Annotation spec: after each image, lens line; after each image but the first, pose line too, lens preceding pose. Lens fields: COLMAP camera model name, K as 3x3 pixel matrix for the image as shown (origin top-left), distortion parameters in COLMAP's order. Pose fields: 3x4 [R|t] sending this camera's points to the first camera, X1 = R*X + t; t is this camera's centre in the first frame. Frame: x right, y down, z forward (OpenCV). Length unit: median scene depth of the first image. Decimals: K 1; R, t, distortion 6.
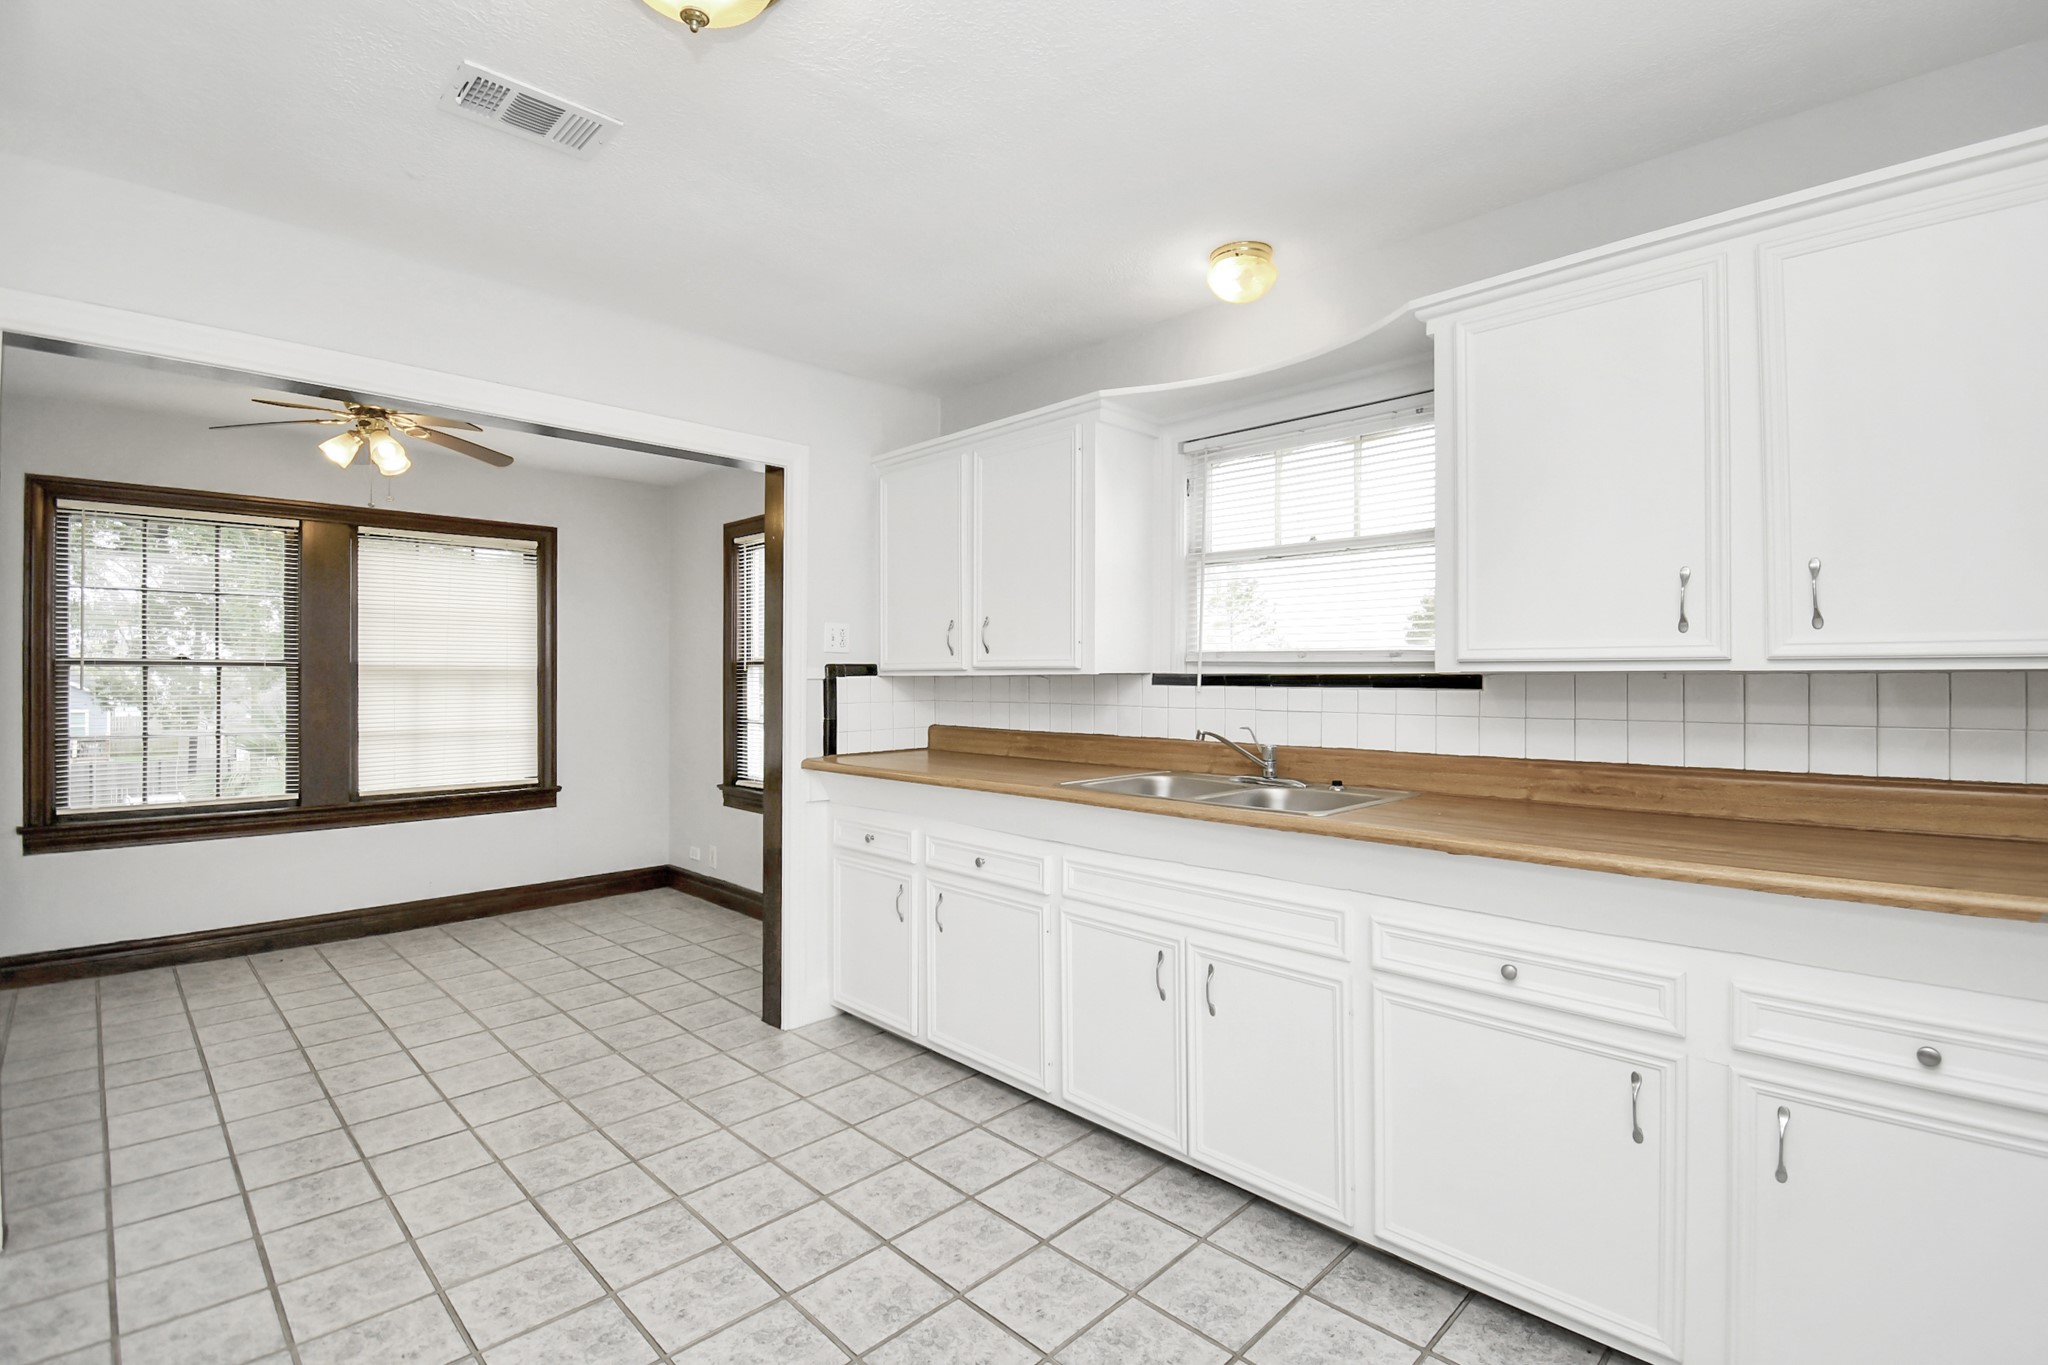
lens RADIAL K [[909.4, 0, 1035.0], [0, 909.4, 684.4], [0, 0, 1]] dist [0.018245, -0.023838]
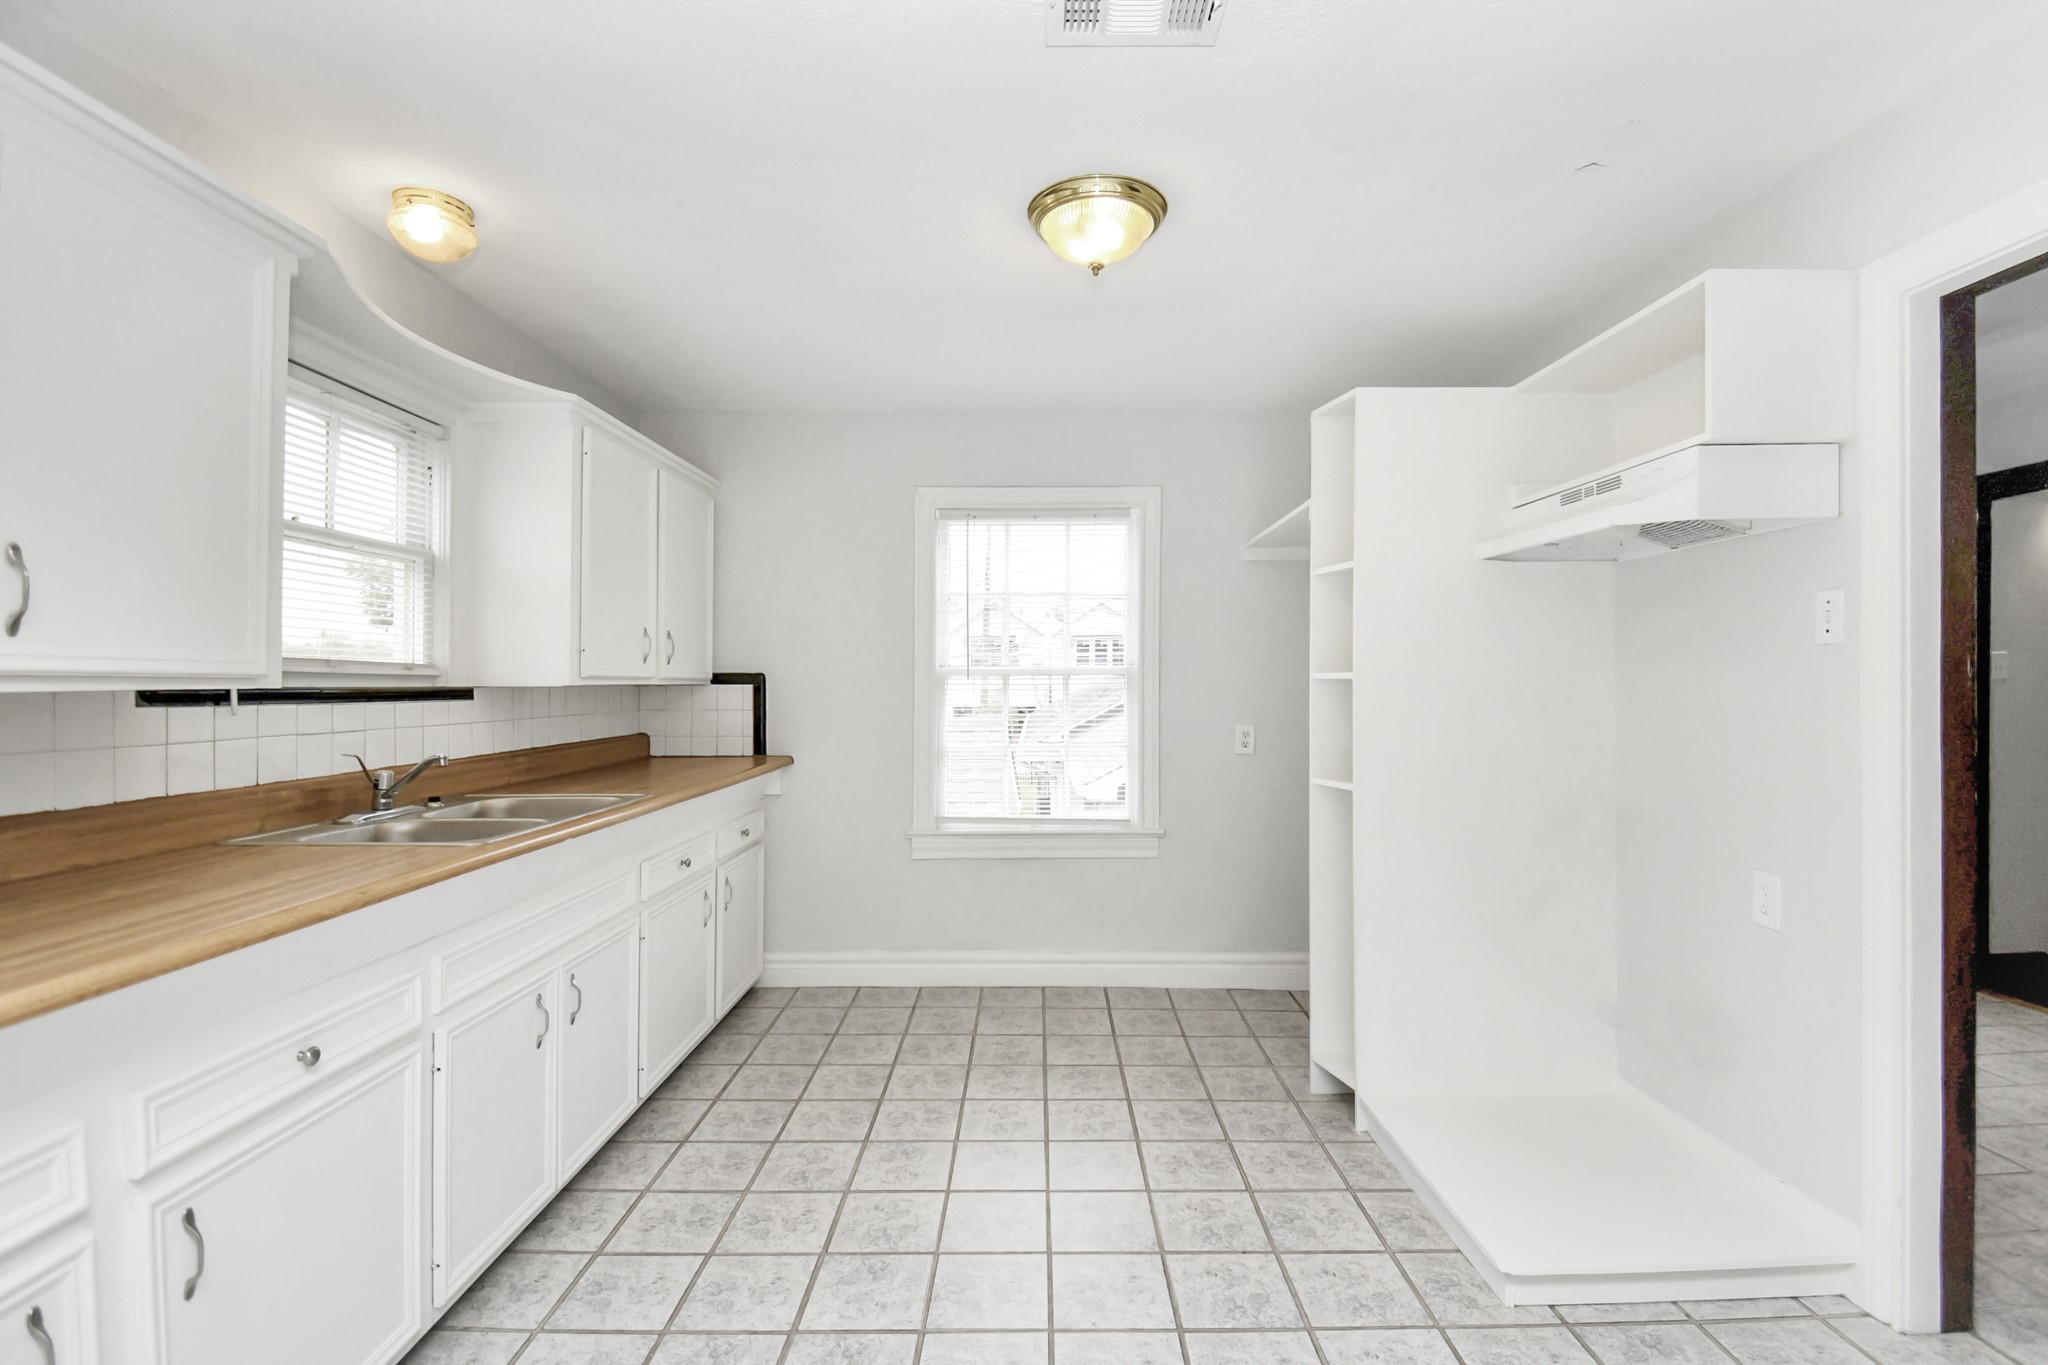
lens RADIAL K [[922.3, 0, 1041.9], [0, 922.3, 672.8], [0, 0, 1]] dist [0.000615, -0.020518]
pose [[-0.701921, 0.009708, 0.712189, -0.756673], [0.008656, 0.999950, -0.005099, -0.014850], [-0.712202, 0.002585, -0.701970, 1.127352]]
